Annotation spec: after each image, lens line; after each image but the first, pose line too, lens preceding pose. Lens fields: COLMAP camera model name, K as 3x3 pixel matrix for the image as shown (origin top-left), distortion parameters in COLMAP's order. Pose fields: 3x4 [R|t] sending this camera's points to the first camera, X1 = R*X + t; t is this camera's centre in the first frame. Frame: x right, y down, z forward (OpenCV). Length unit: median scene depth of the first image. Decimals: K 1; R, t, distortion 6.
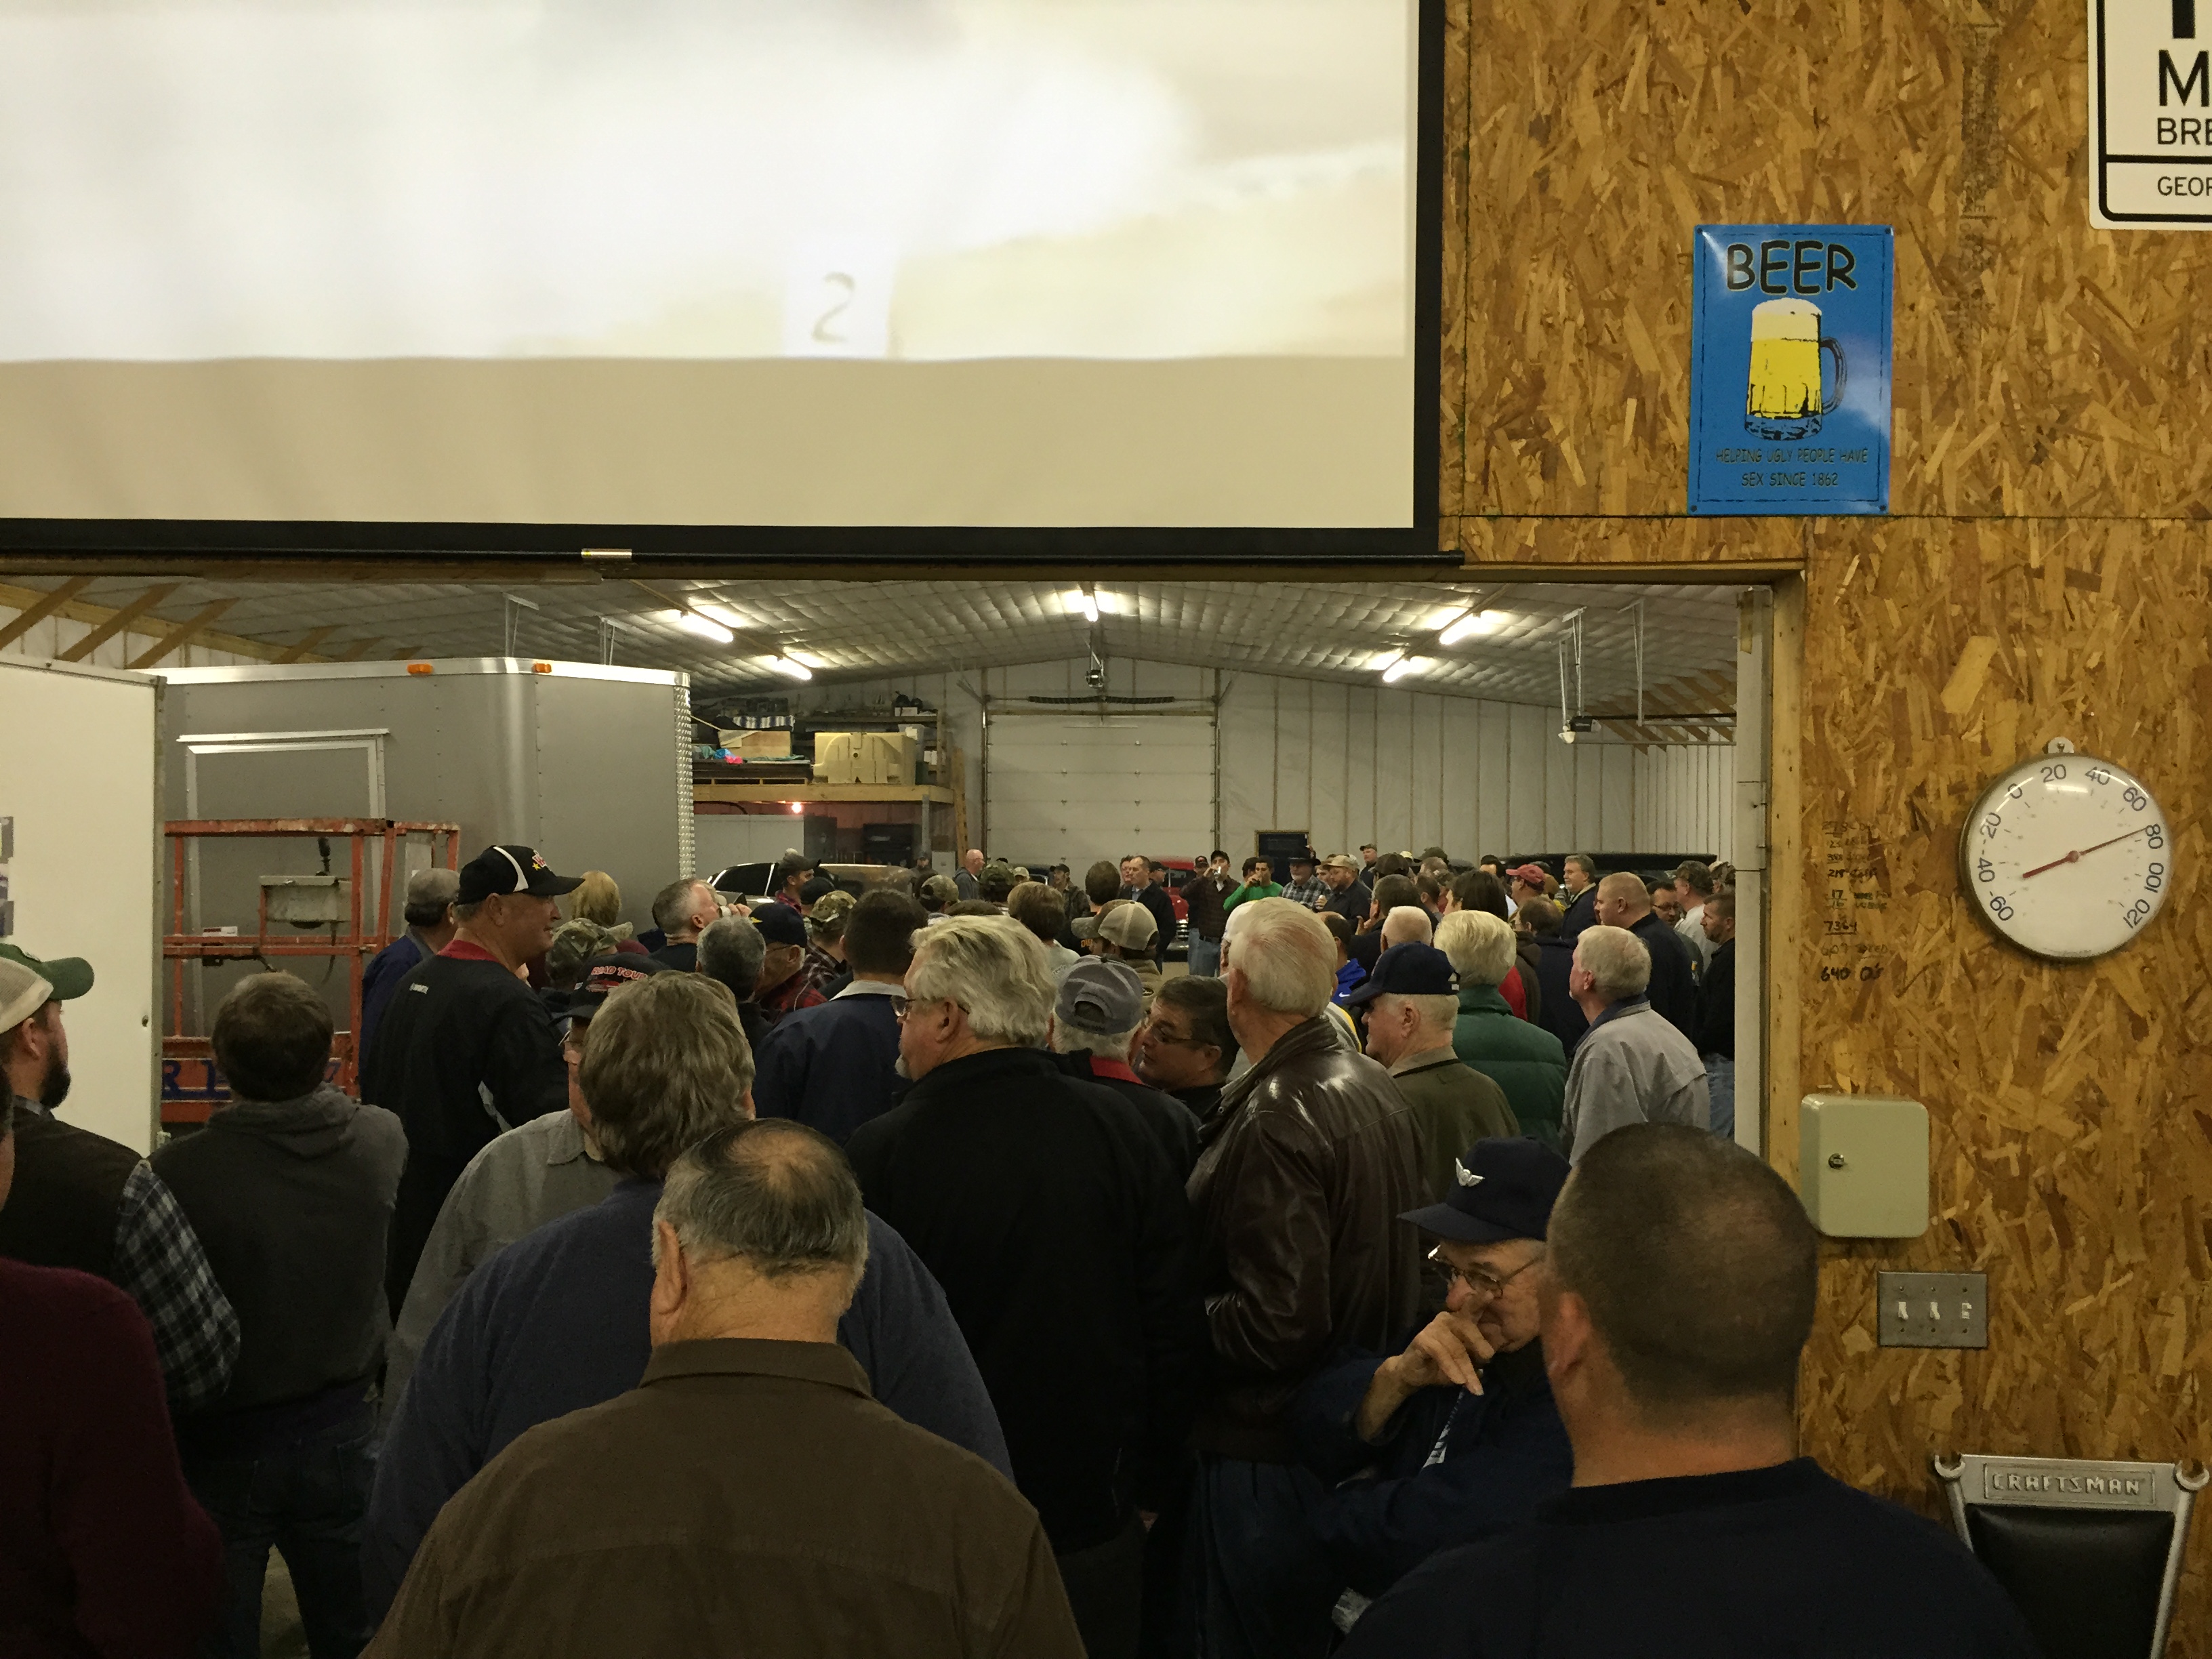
lens RADIAL K [[1911.3, 0, 1106.0], [0, 1911.3, 829.5], [0, 0, 1]] dist [0.131548, -0.190382]
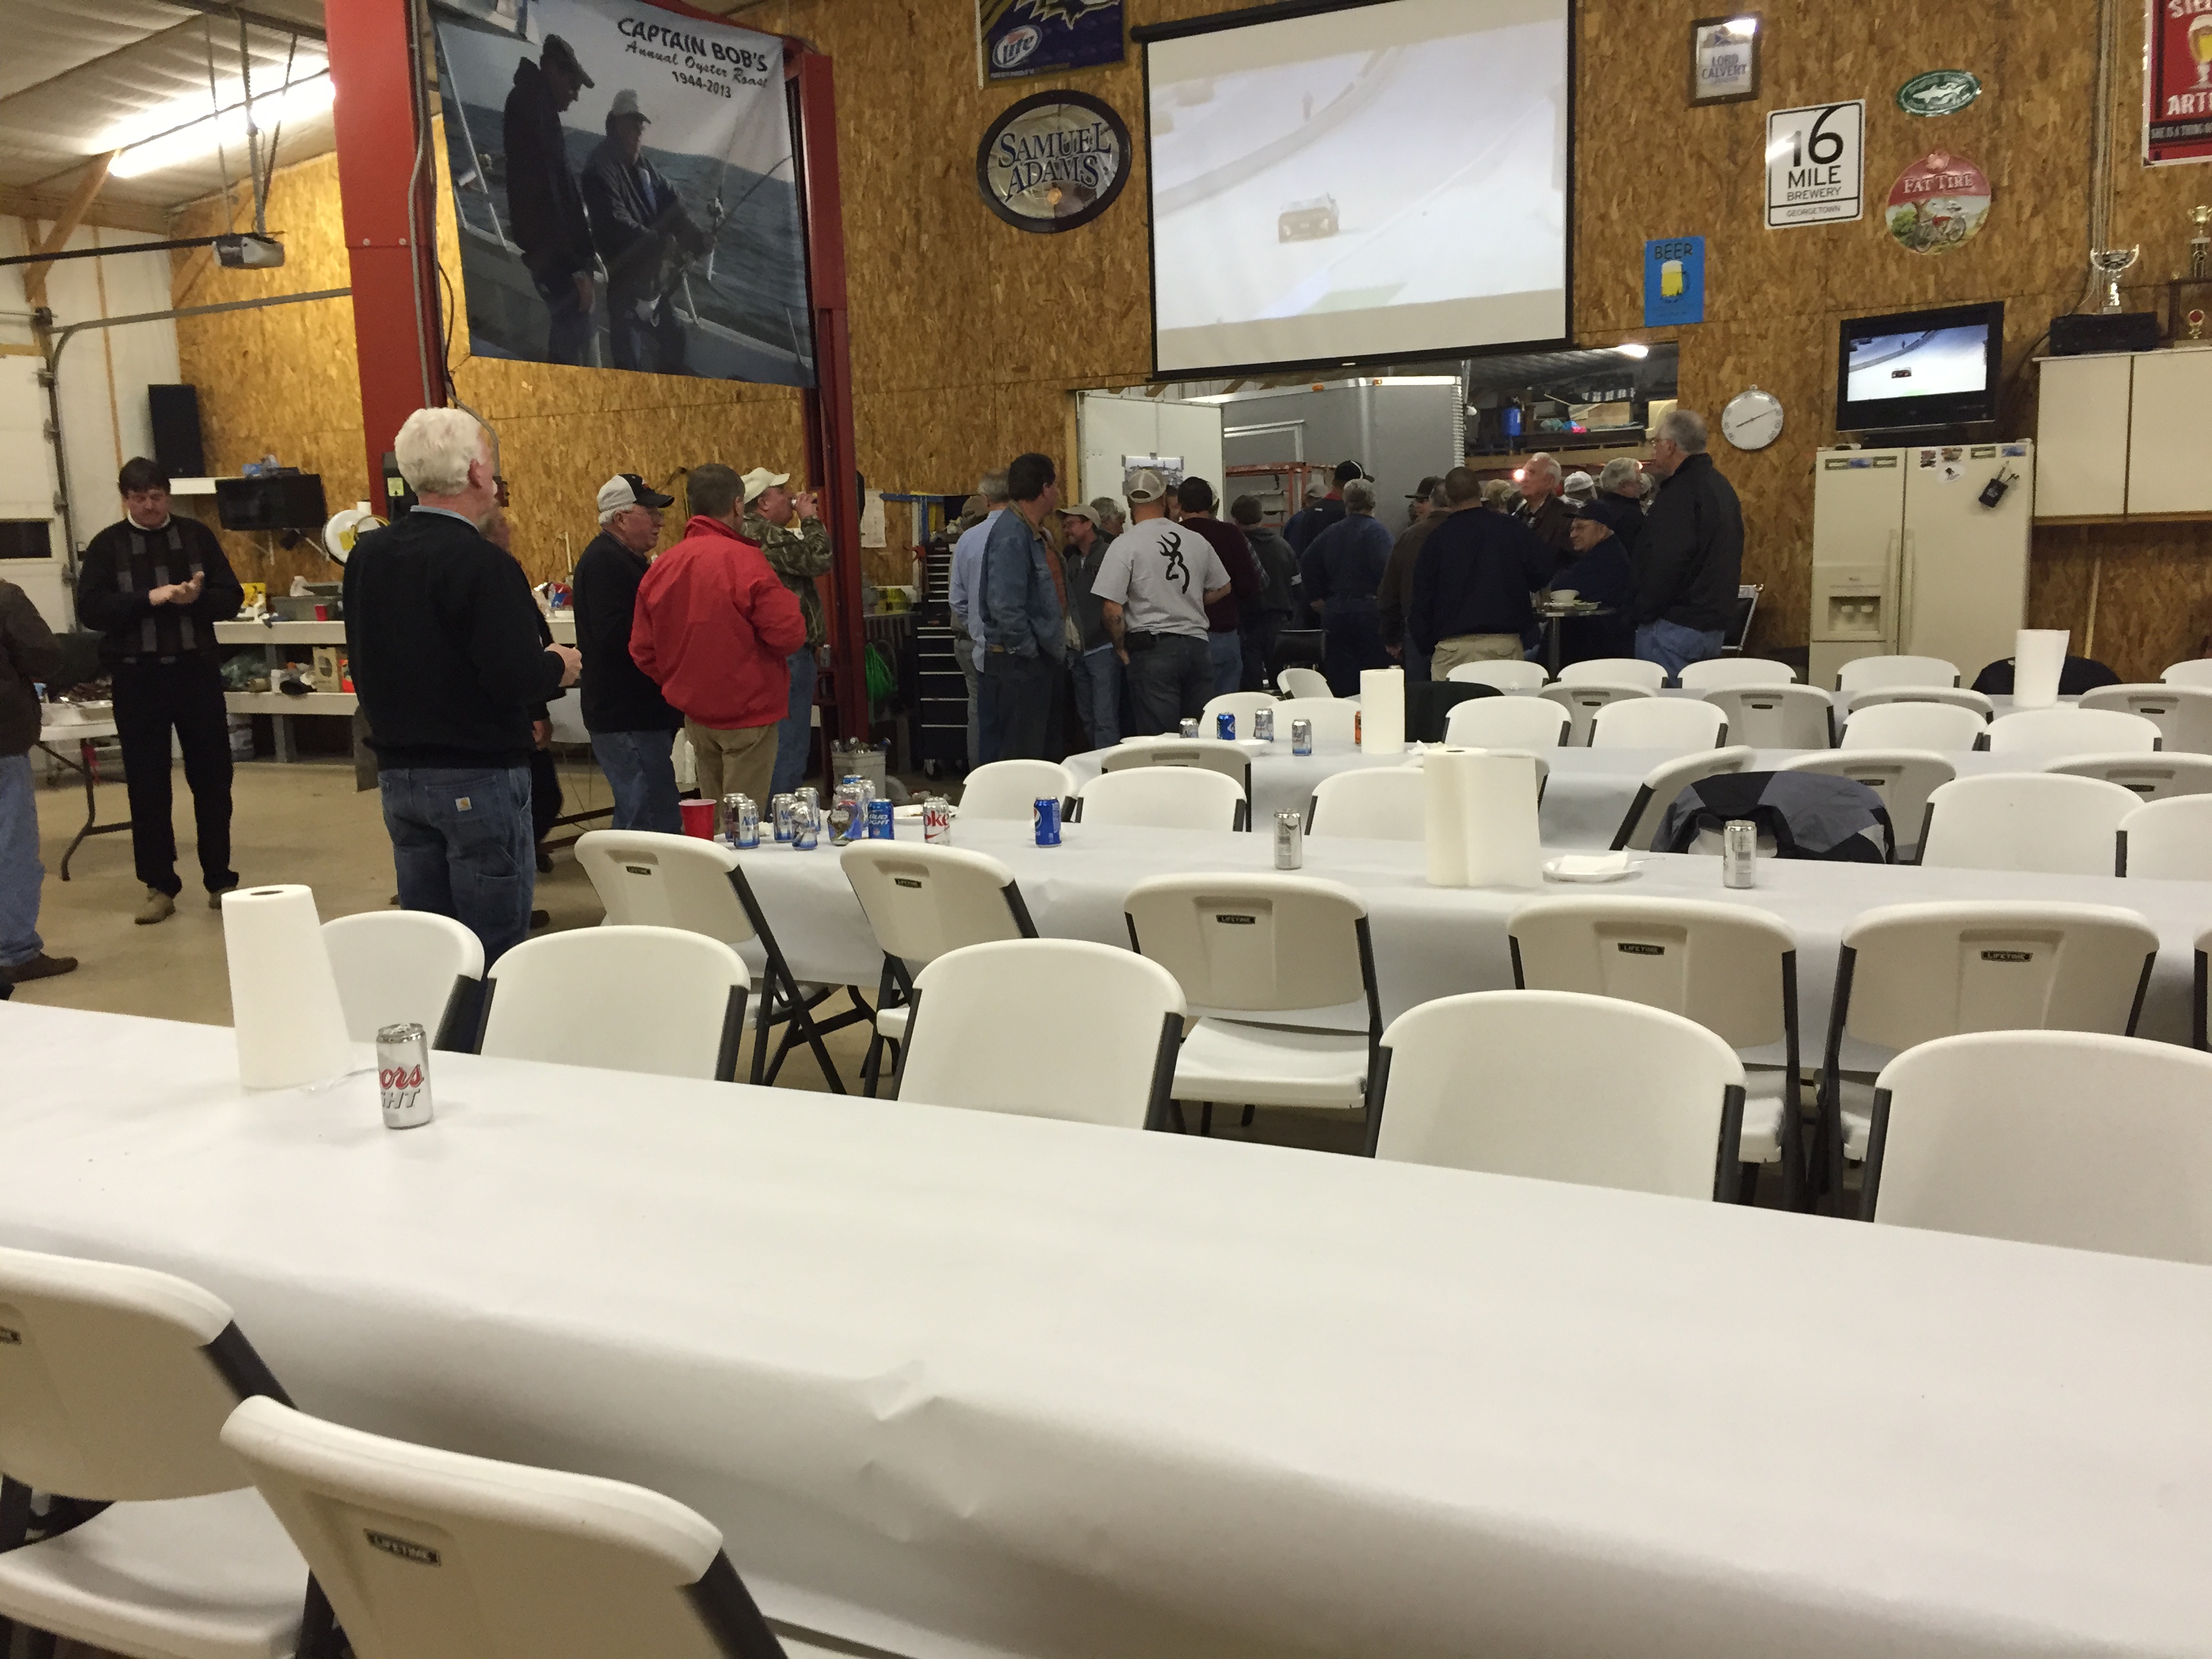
lens RADIAL K [[1897.0, 0, 1106.0], [0, 1897.0, 829.5], [0, 0, 1]] dist [0.110510, -0.165444]
pose [[0.892586, 0.032301, -0.449720, 1.018882], [0.041826, 0.987198, 0.153919, 0.157149], [0.448934, -0.156196, 0.879807, -2.614129]]
